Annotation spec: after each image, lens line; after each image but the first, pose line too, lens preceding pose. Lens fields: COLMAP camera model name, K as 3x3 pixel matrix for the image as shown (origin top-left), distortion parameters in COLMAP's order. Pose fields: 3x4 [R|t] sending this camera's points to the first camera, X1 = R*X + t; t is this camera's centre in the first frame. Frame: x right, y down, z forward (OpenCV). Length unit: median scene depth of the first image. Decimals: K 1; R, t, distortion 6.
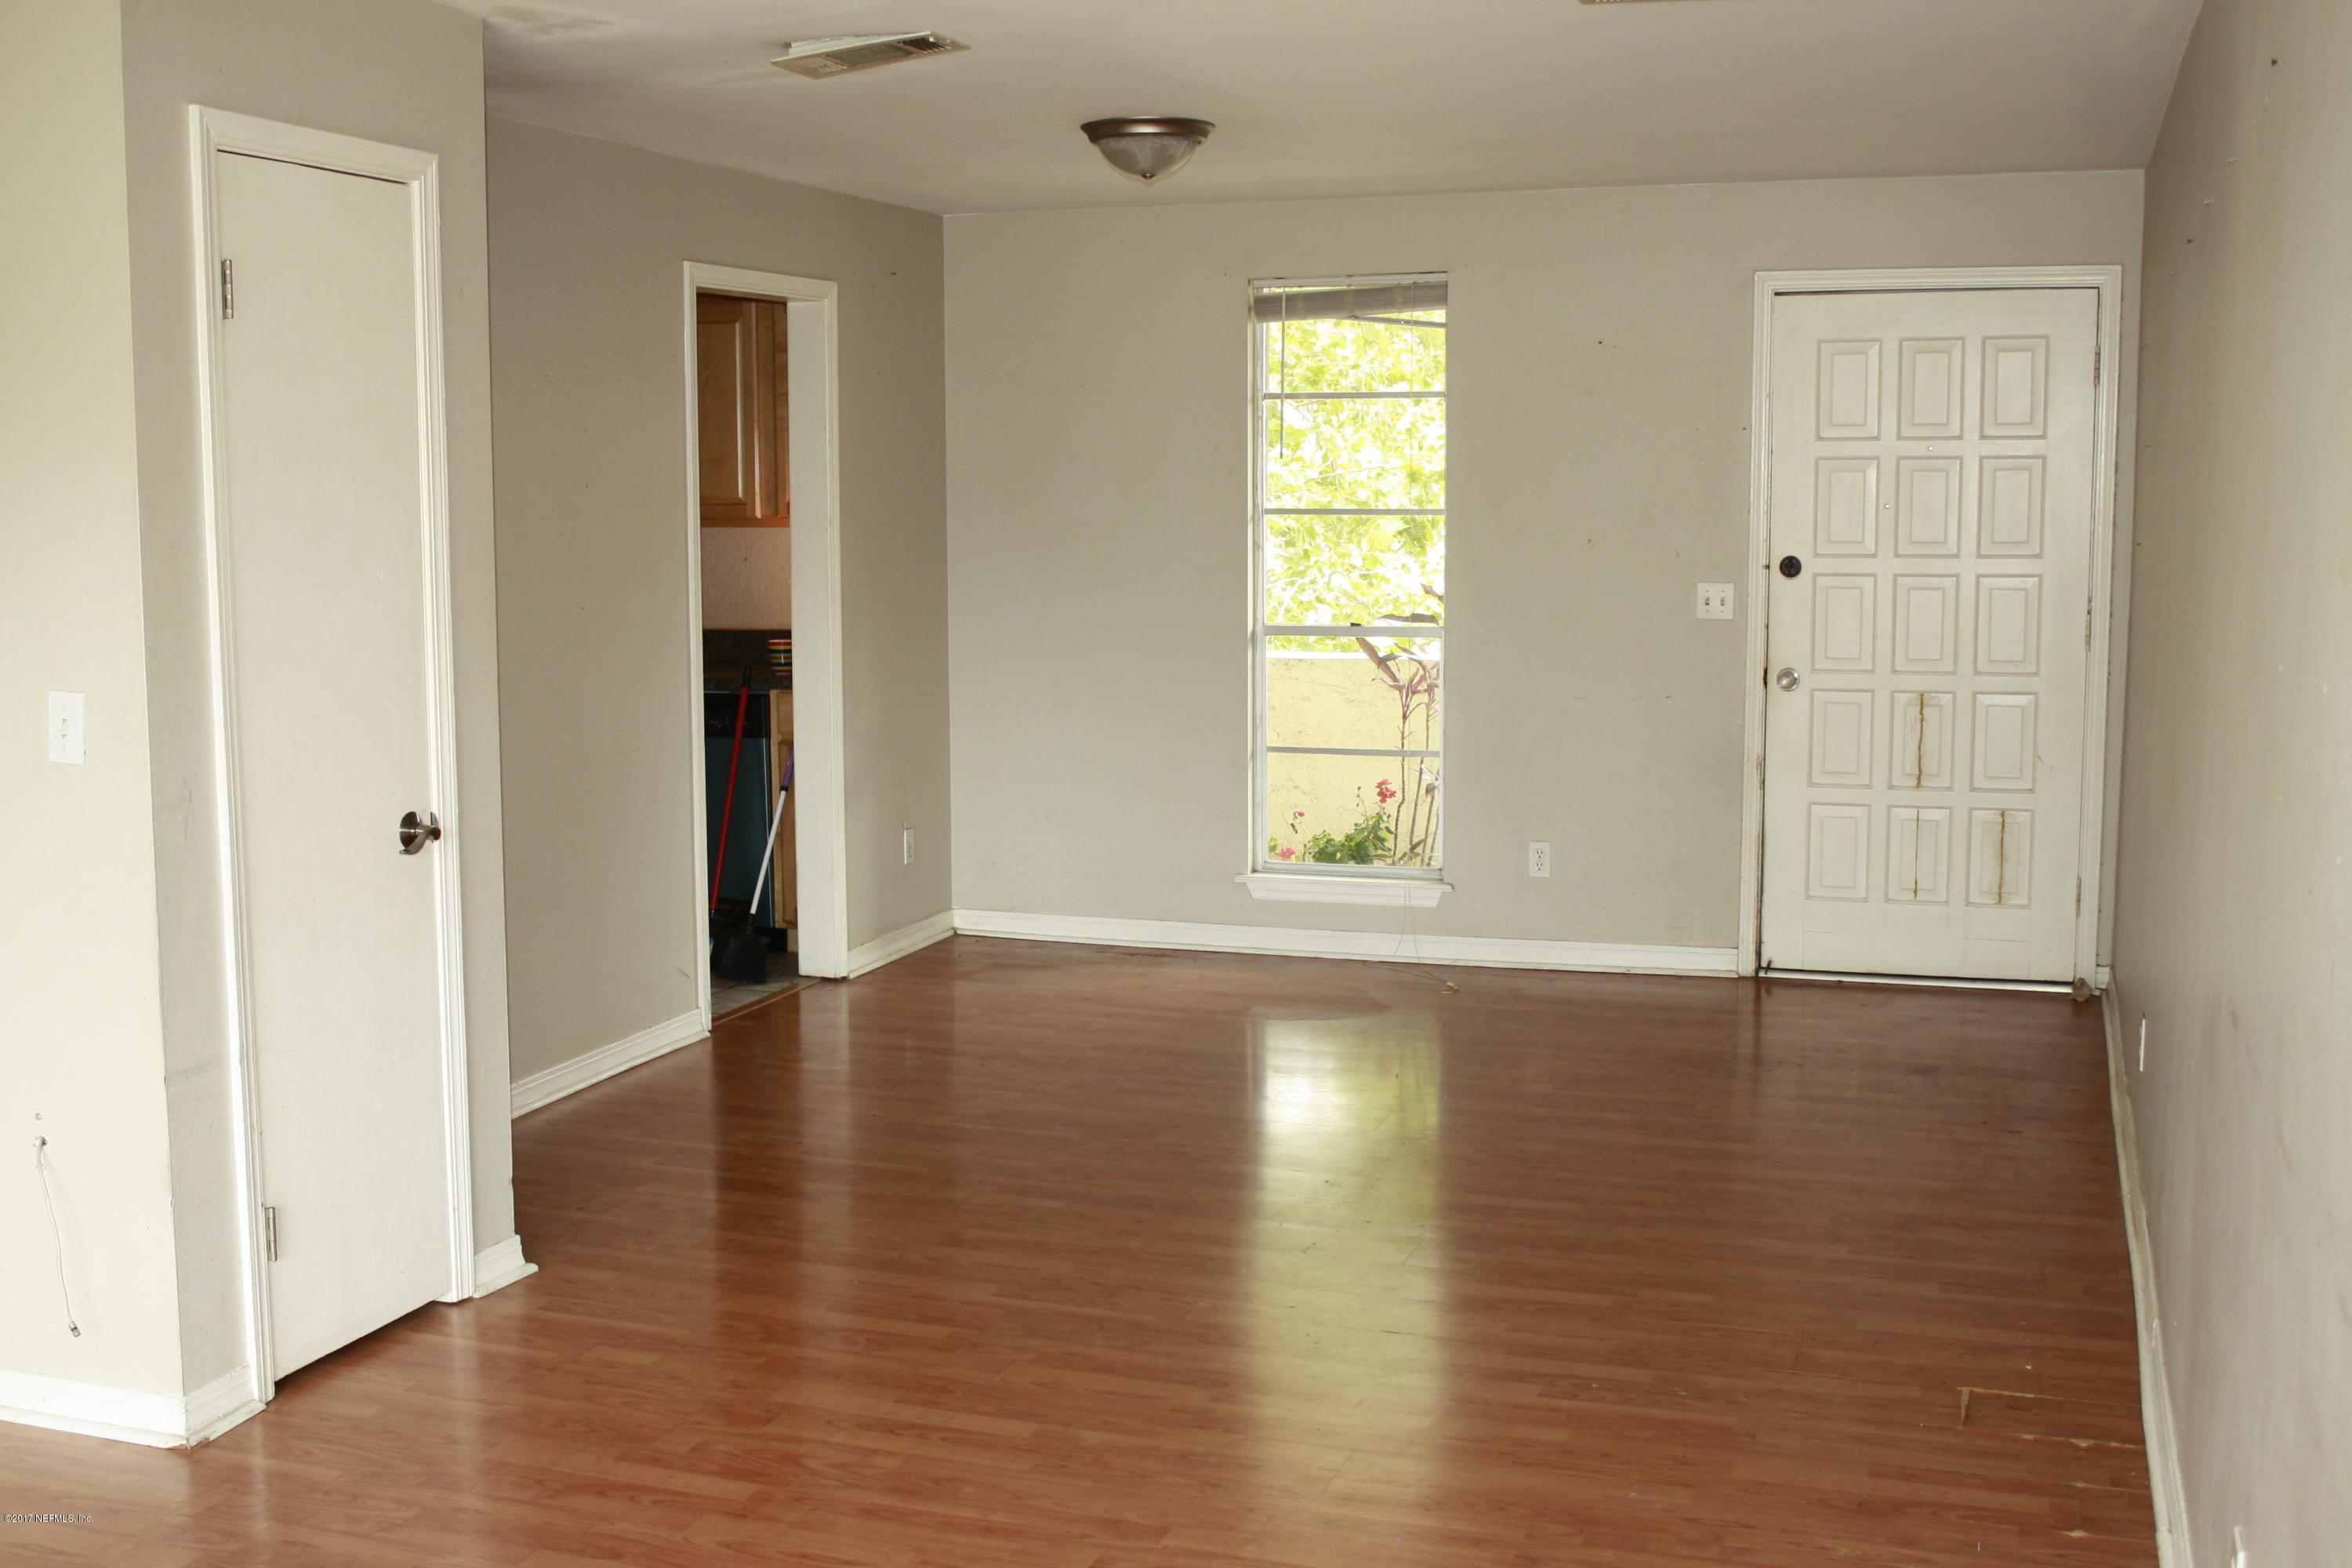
lens RADIAL K [[2519.0, 0, 1172.7], [0, 2519.0, 777.8], [0, 0, 1]] dist [-0.103092, 0.000000]
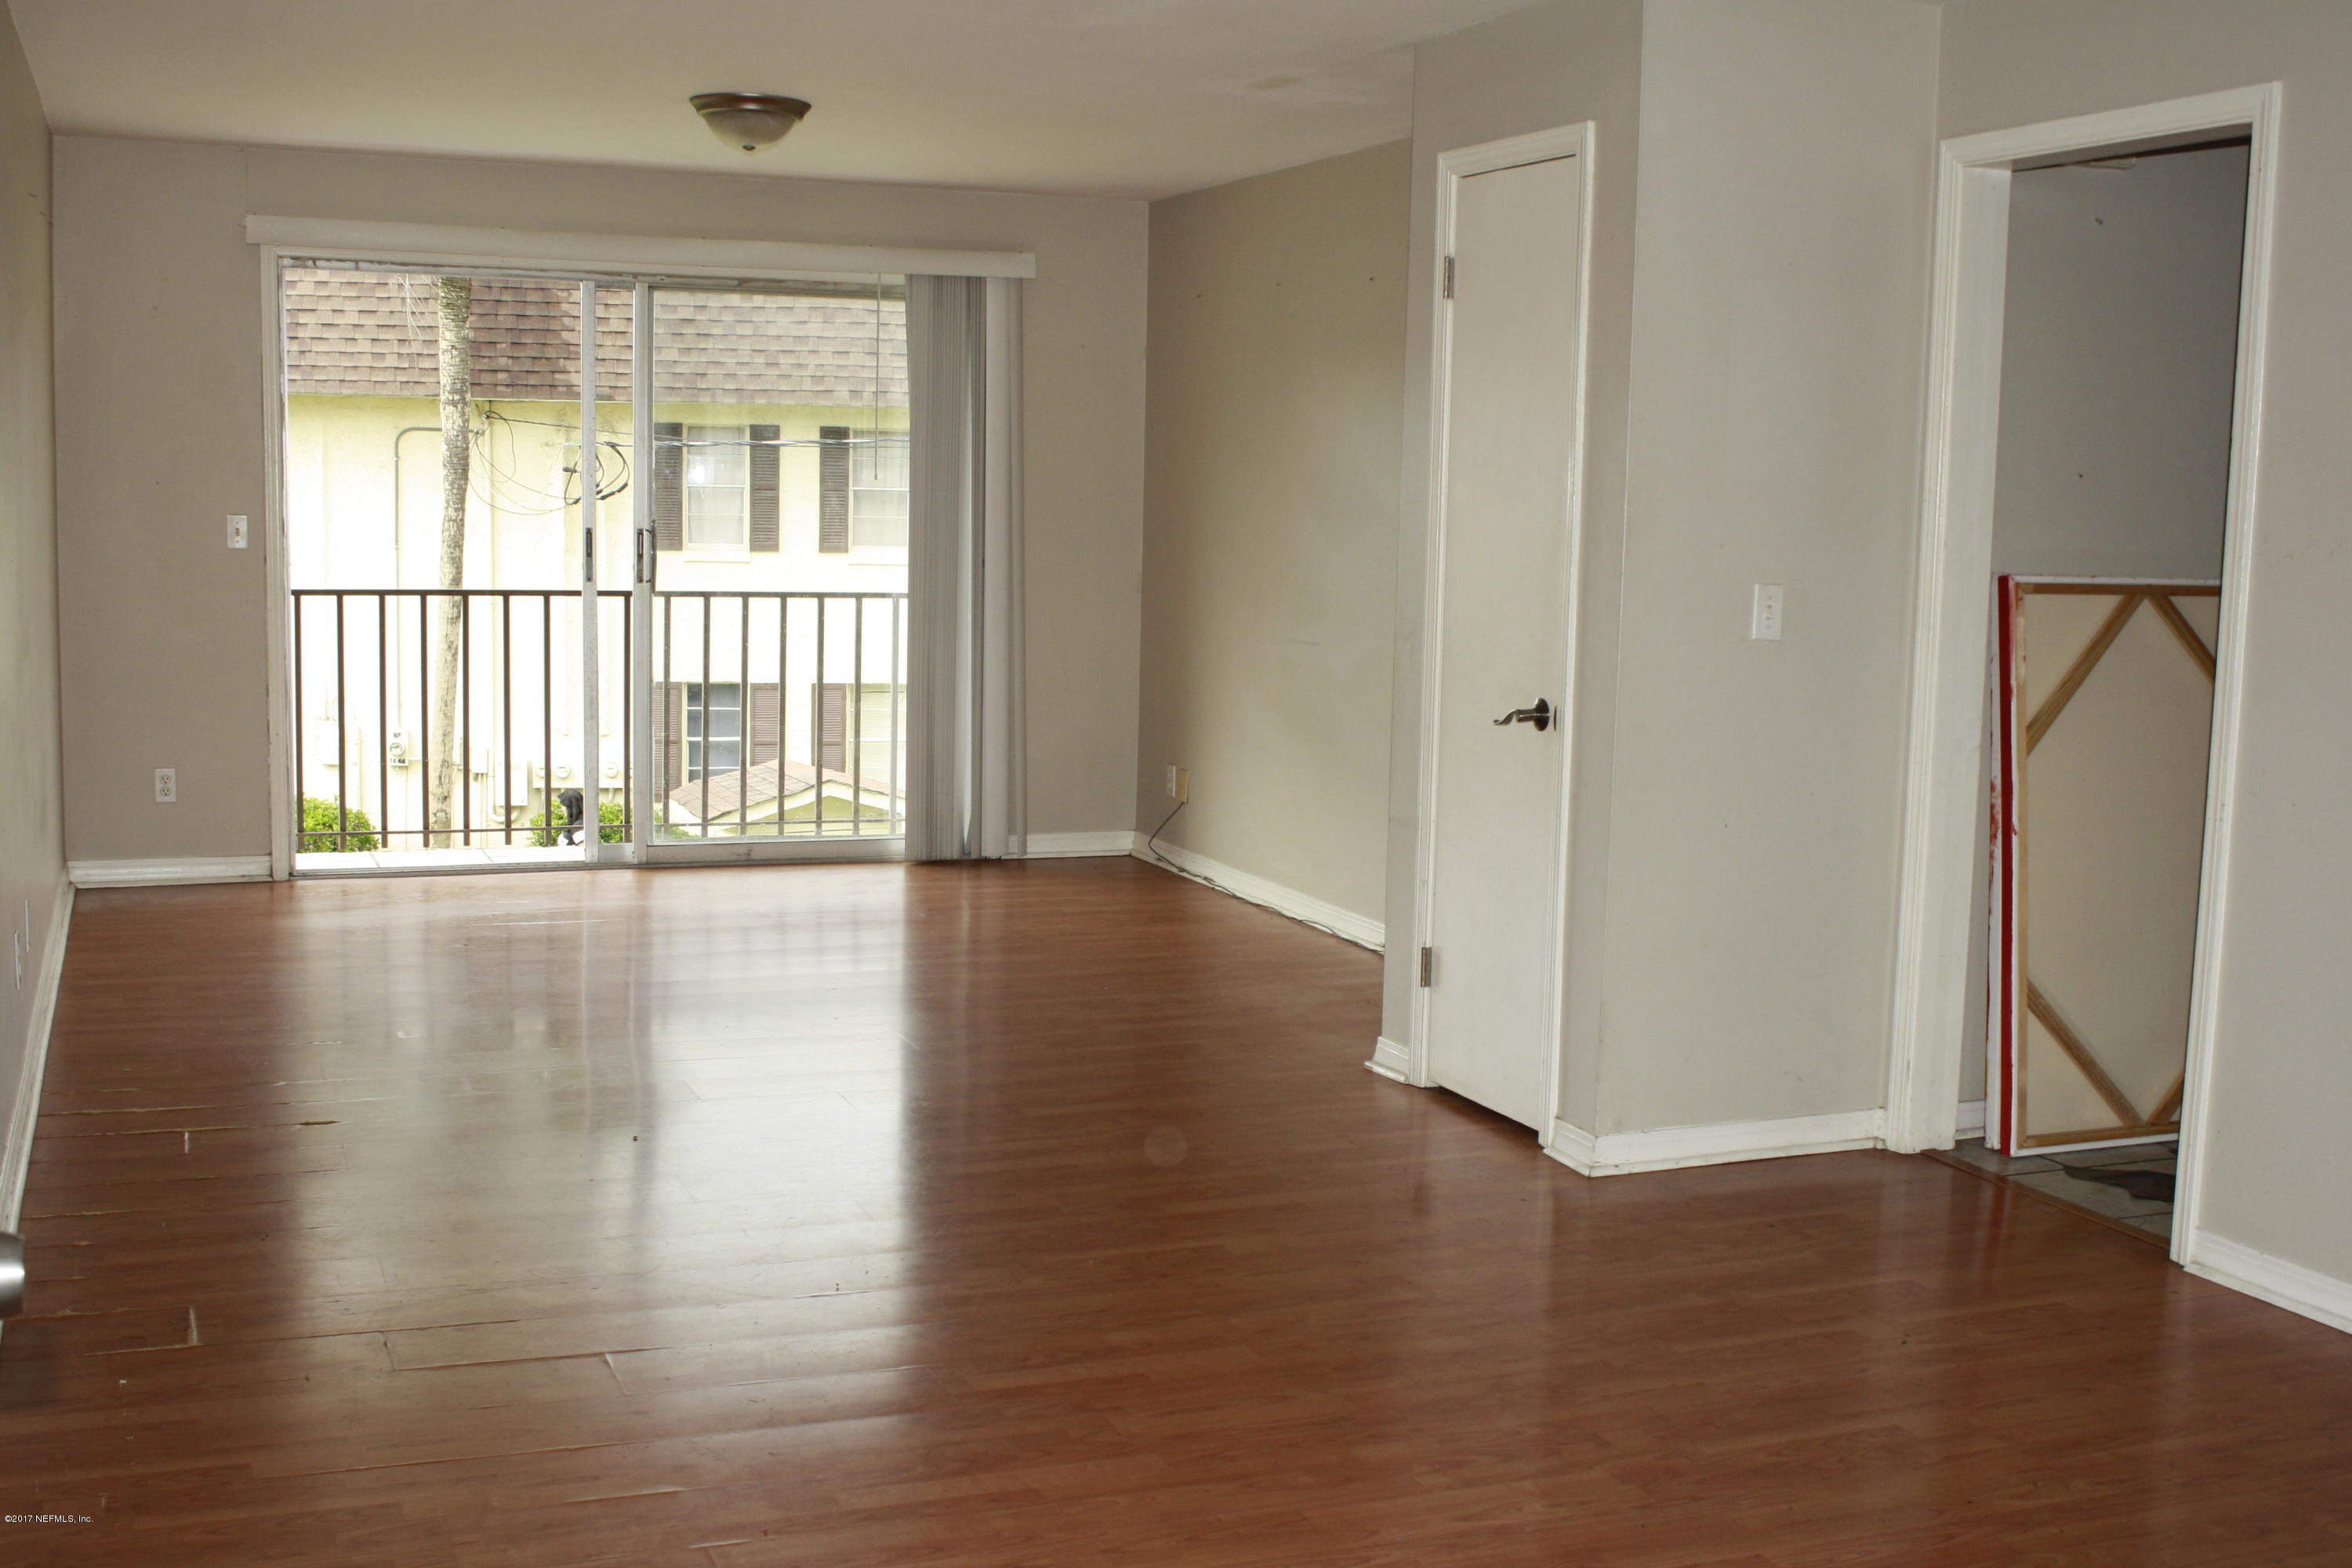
lens RADIAL K [[2519.0, 0, 1169.8], [0, 2519.0, 780.7], [0, 0, 1]] dist [-0.103092, 0.000000]
pose [[-0.751854, 0.062031, -0.656405, 0.599222], [-0.098225, 0.973917, 0.204544, -0.172629], [0.651972, 0.218263, -0.726150, 1.750422]]
